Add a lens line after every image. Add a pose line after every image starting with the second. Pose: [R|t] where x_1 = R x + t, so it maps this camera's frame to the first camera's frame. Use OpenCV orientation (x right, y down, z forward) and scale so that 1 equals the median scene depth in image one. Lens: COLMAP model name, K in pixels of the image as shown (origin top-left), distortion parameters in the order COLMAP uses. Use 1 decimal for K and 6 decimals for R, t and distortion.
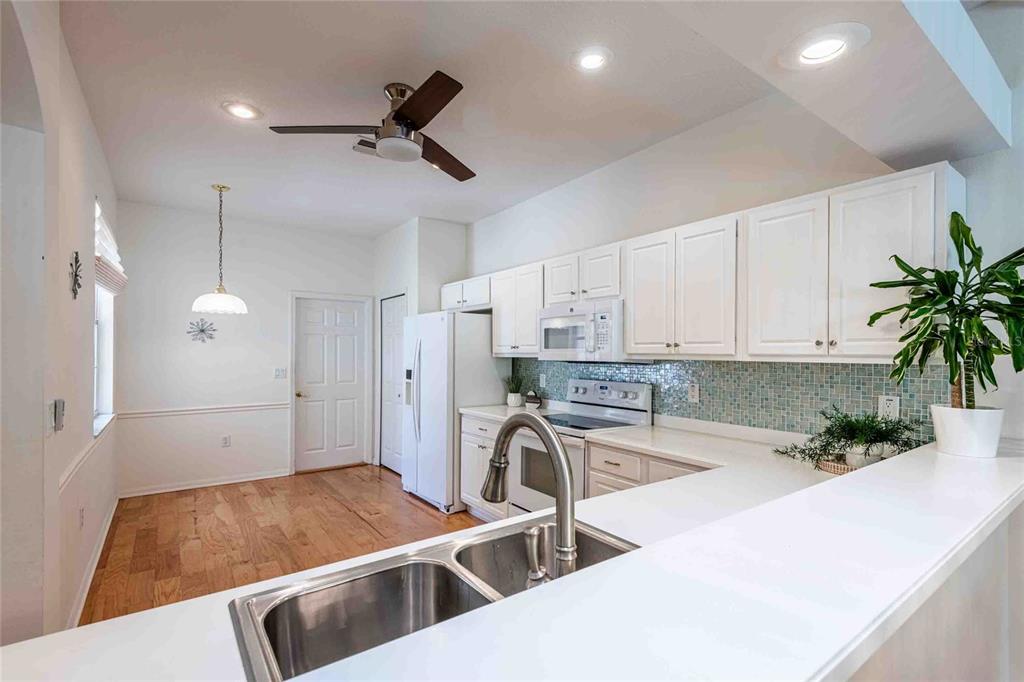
lens RADIAL K [[459.7, 0, 535.2], [0, 459.7, 355.1], [0, 0, 1]] dist [0.017181, -0.009412]
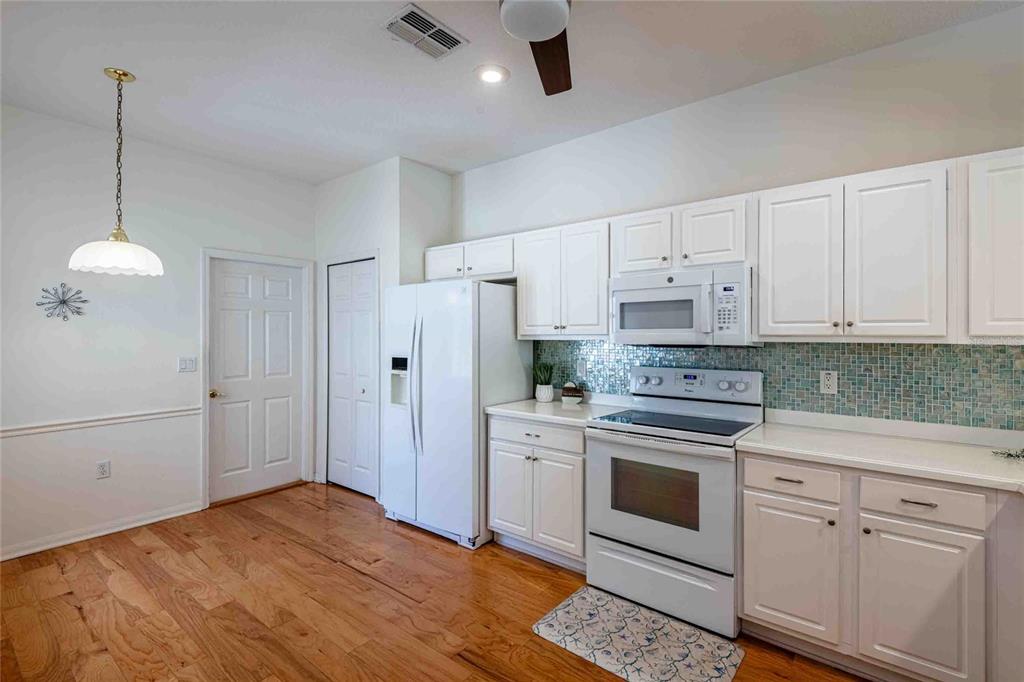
lens RADIAL K [[459.7, 0, 511.1], [0, 459.7, 334.3], [0, 0, 1]] dist [0.017181, -0.009412]
pose [[0.968962, -0.004138, 0.247176, -0.311919], [0.004865, 0.999985, -0.002332, -0.003635], [-0.247163, 0.003462, 0.968968, 0.251509]]
